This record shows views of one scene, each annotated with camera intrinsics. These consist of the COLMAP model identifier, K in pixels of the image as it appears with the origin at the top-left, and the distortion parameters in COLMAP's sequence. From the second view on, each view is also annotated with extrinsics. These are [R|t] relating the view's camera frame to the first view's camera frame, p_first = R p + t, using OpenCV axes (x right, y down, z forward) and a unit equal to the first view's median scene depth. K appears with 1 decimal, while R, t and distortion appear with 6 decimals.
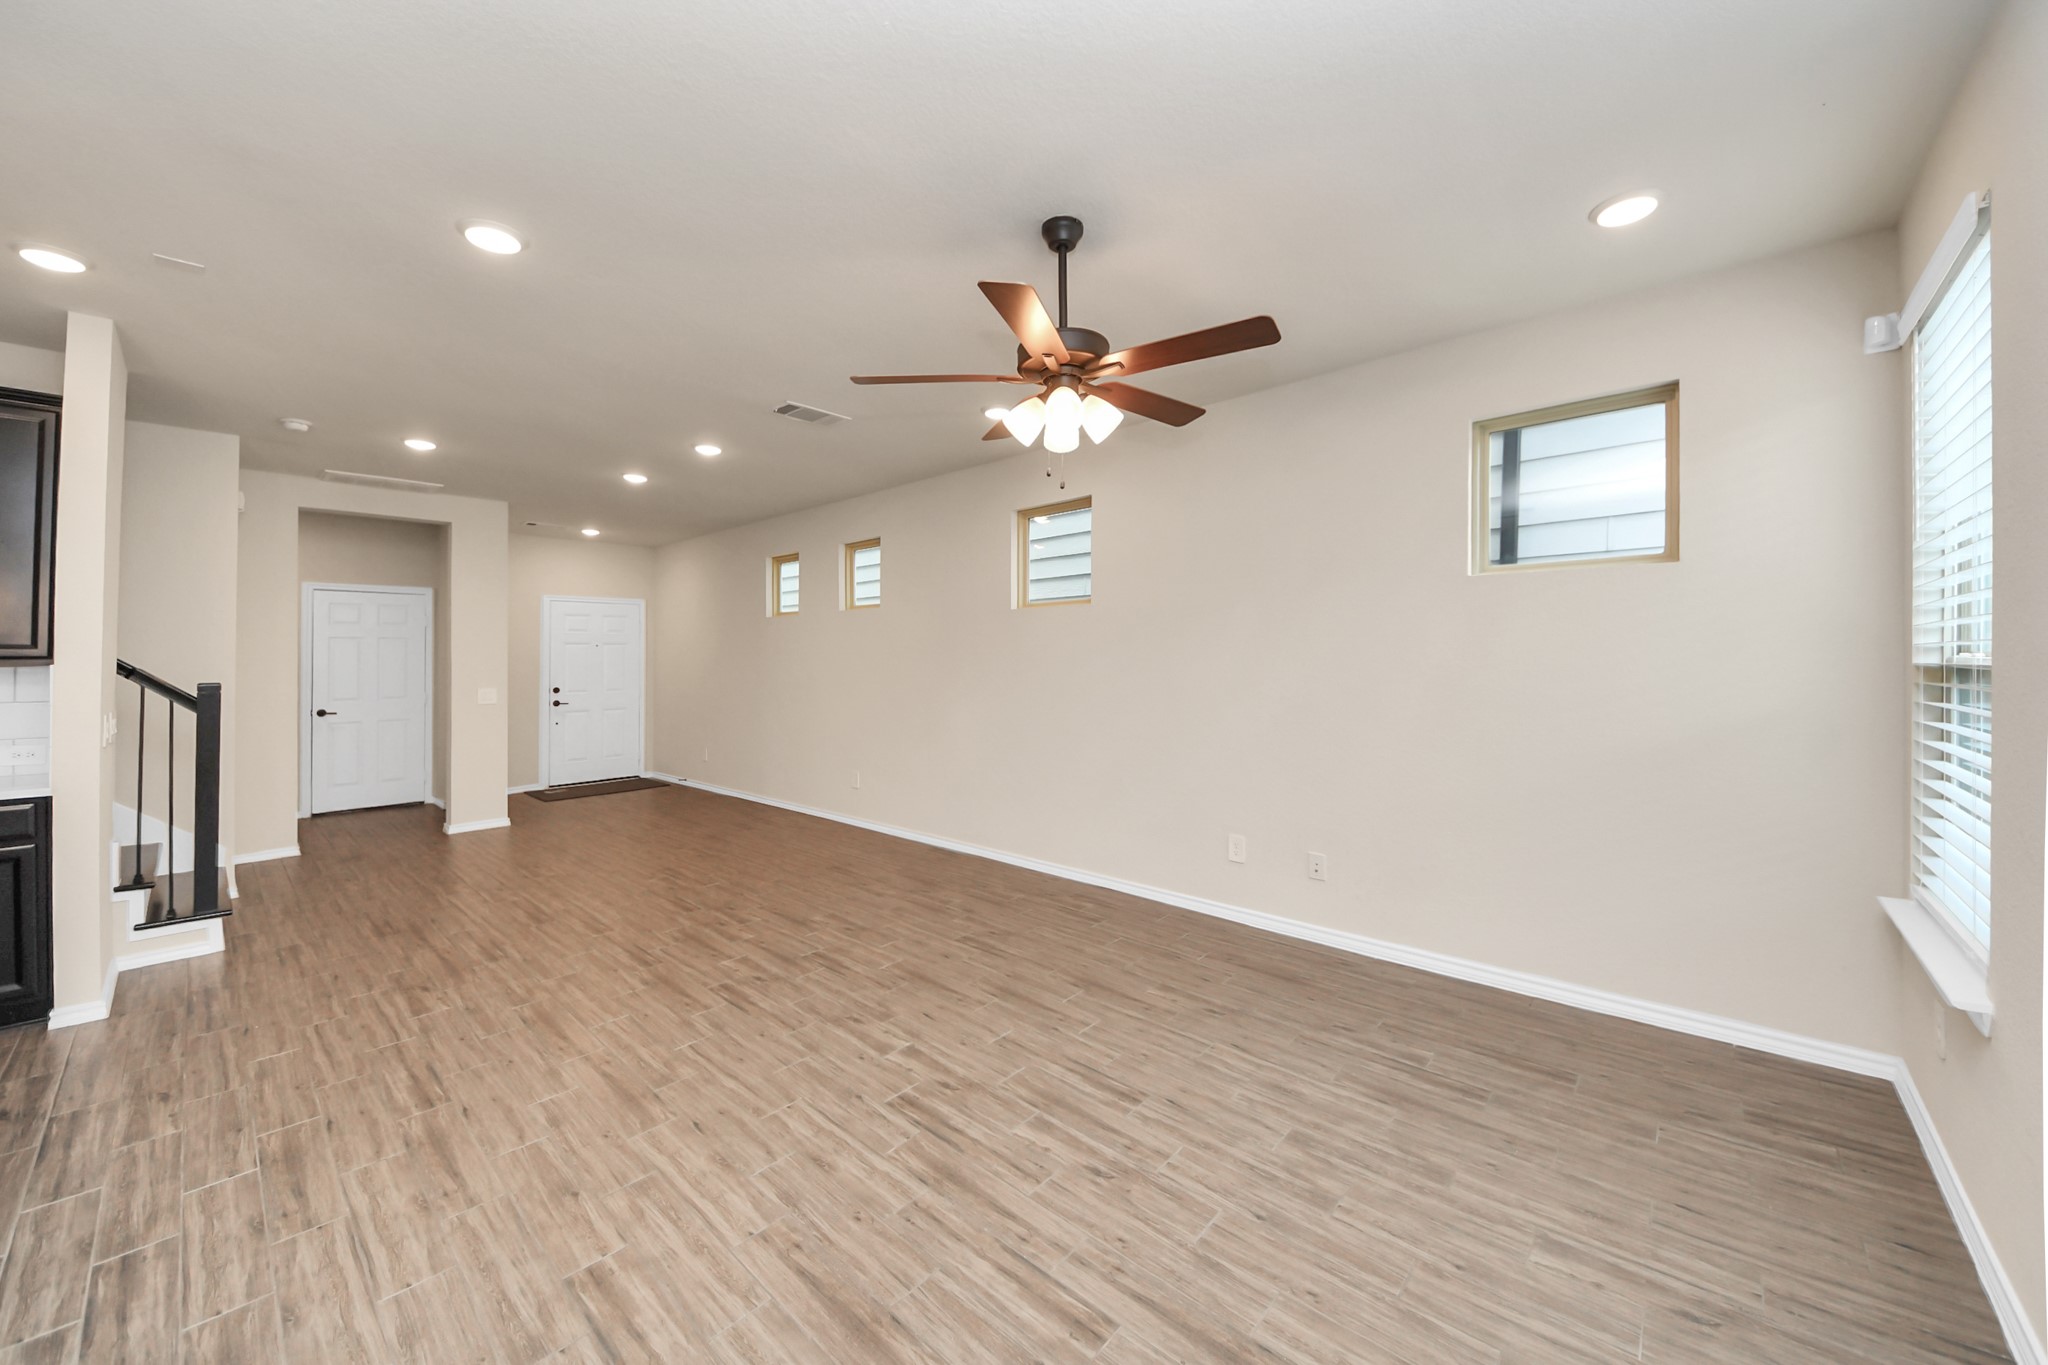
lens RADIAL K [[740.8, 0, 1014.7], [0, 740.8, 654.6], [0, 0, 1]] dist [0.041373, -0.027259]
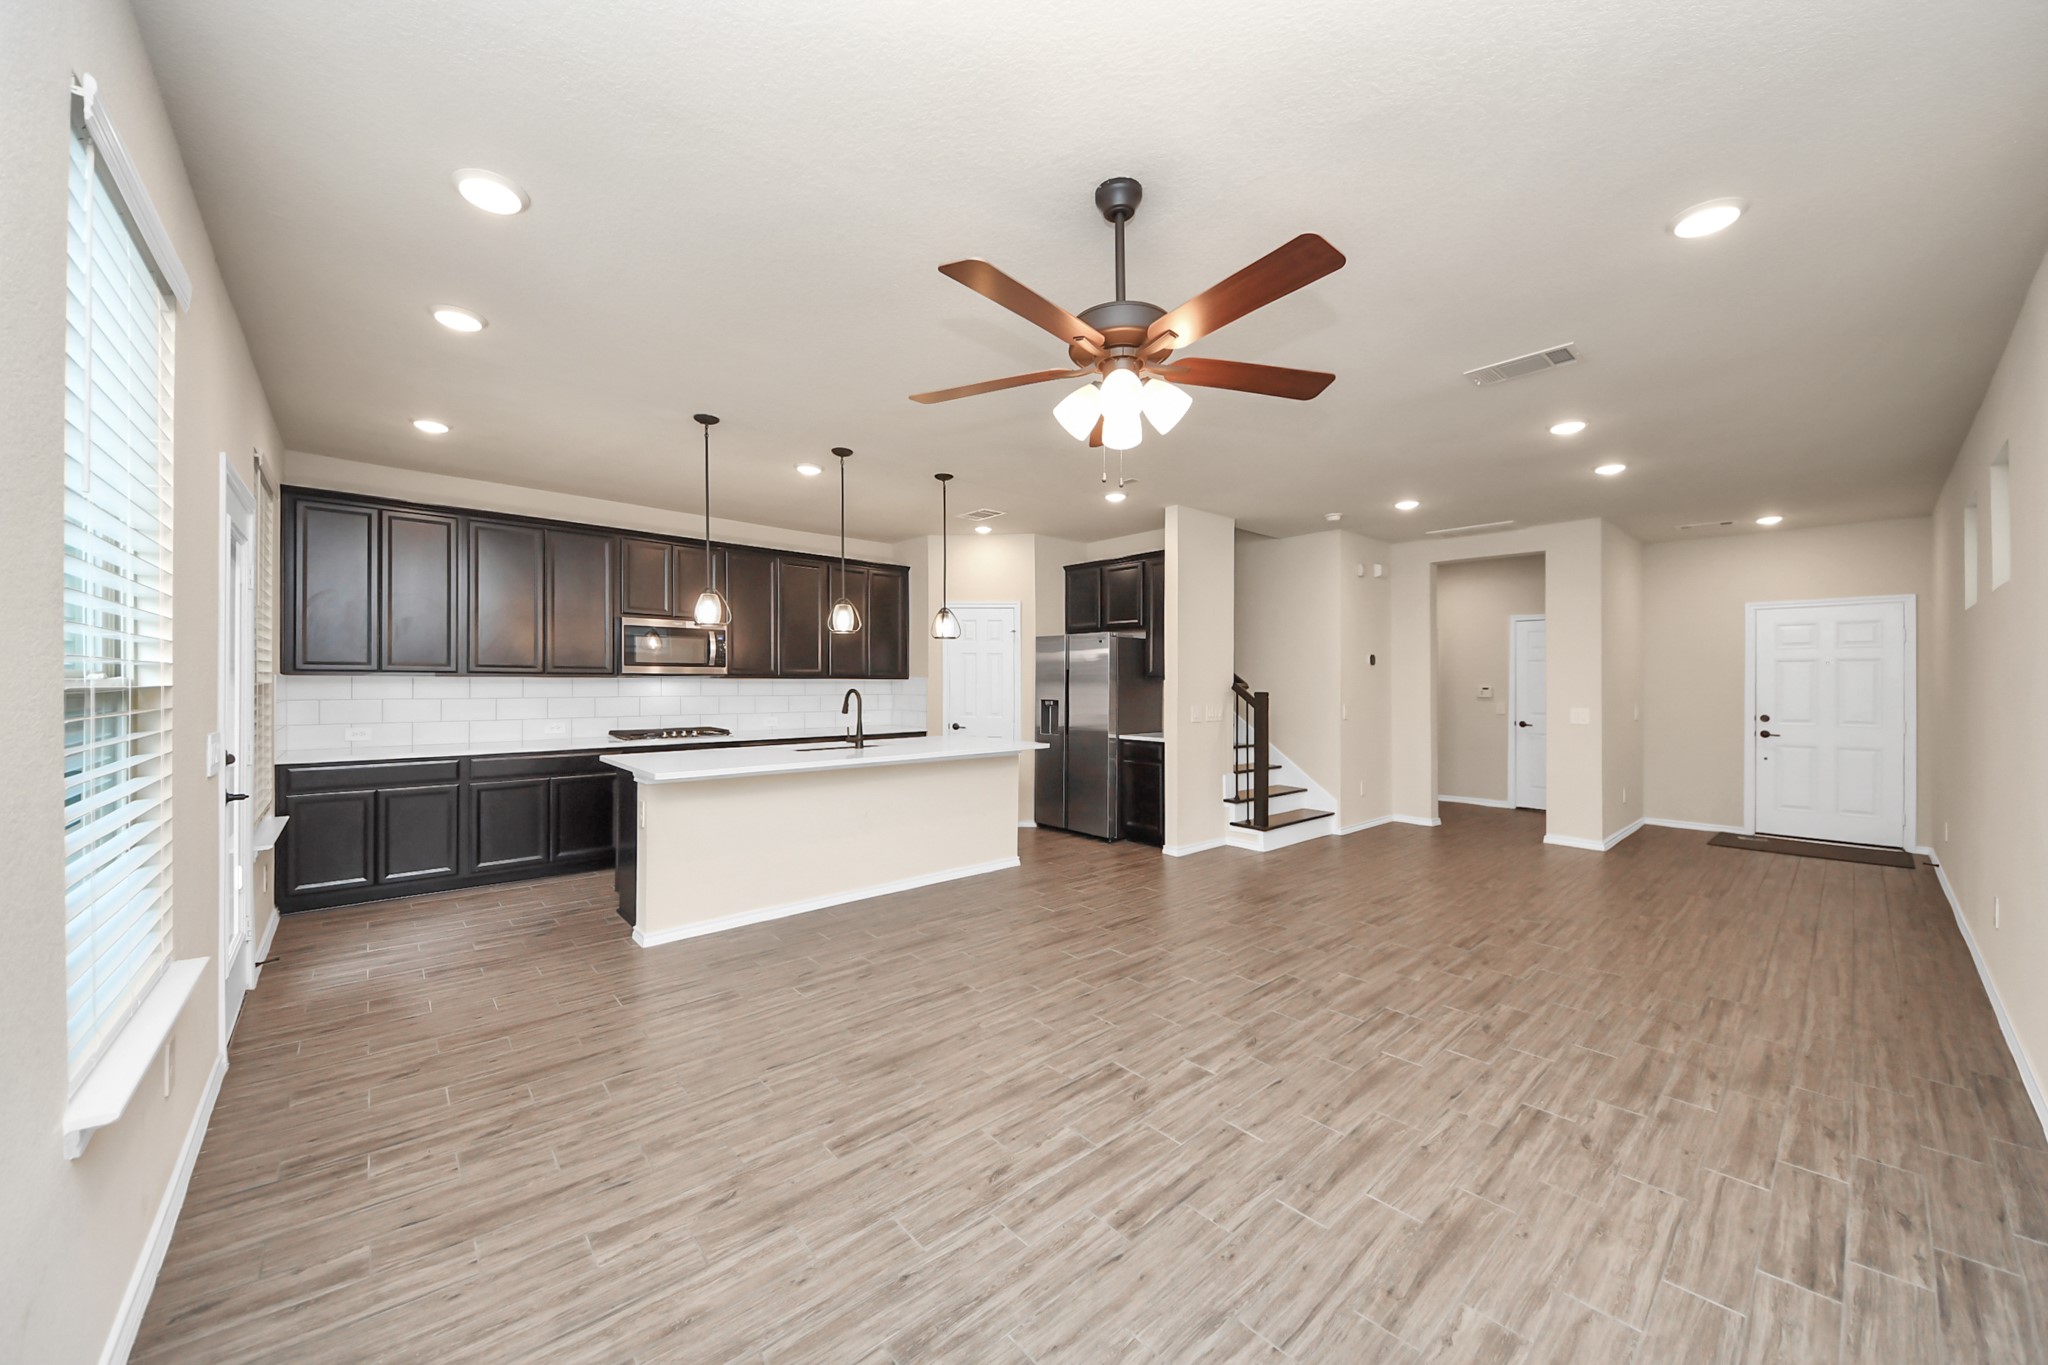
lens RADIAL K [[728.4, 0, 1024.0], [0, 728.4, 682.5], [0, 0, 1]] dist [0.038555, -0.025777]
pose [[-0.105109, 0.008259, -0.994426, 0.850528], [0.000557, 0.999966, 0.008247, 0.005266], [0.994461, 0.000313, -0.105110, 0.873419]]
